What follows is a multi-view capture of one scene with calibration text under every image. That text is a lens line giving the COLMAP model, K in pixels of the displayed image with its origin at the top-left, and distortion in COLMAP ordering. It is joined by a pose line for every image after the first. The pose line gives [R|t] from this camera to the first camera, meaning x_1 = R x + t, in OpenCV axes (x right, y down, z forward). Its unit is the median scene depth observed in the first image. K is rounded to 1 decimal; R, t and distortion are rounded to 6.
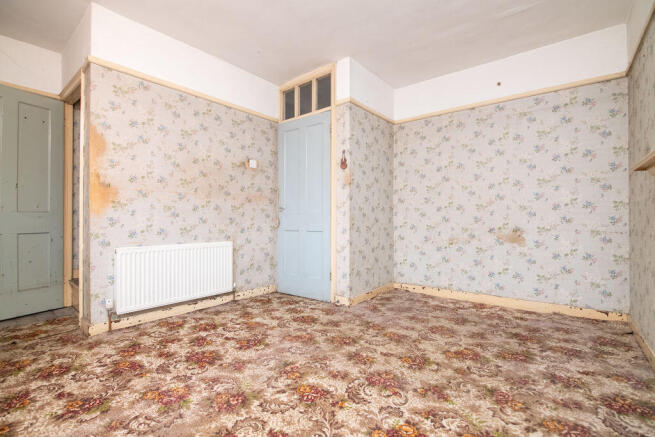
lens RADIAL K [[298.8, 0, 325.3], [0, 298.8, 220.5], [0, 0, 1]] dist [-0.019446, 0.000187]
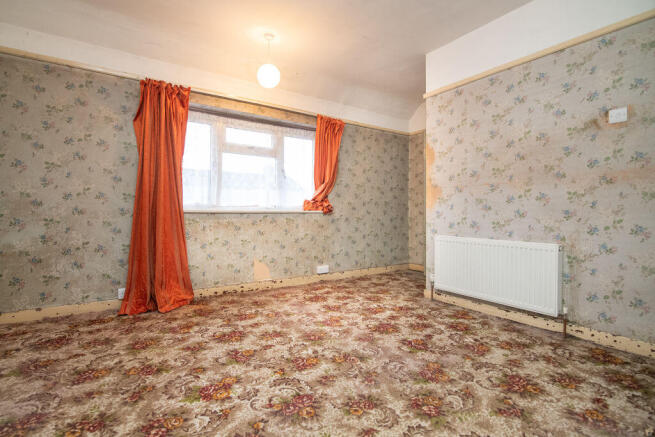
lens RADIAL K [[311.2, 0, 322.3], [0, 311.2, 215.1], [0, 0, 1]] dist [-0.018436, 0.000161]
pose [[-0.291091, 0.002580, -0.956692, 0.590177], [-0.010568, 0.999927, 0.005912, 0.004130], [0.956637, 0.011832, -0.291042, 0.775635]]
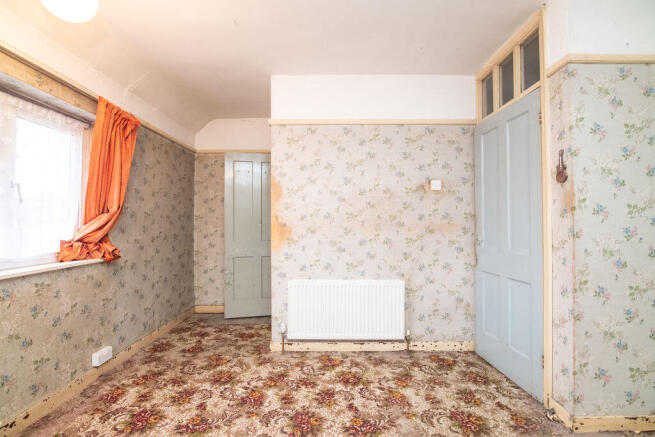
lens RADIAL K [[298.8, 0, 325.3], [0, 298.8, 220.5], [0, 0, 1]] dist [-0.019446, 0.000187]
pose [[0.627192, -0.010219, -0.778798, 0.238440], [-0.001132, 0.999901, -0.014031, -0.101715], [0.778864, 0.009682, 0.627118, 0.327147]]
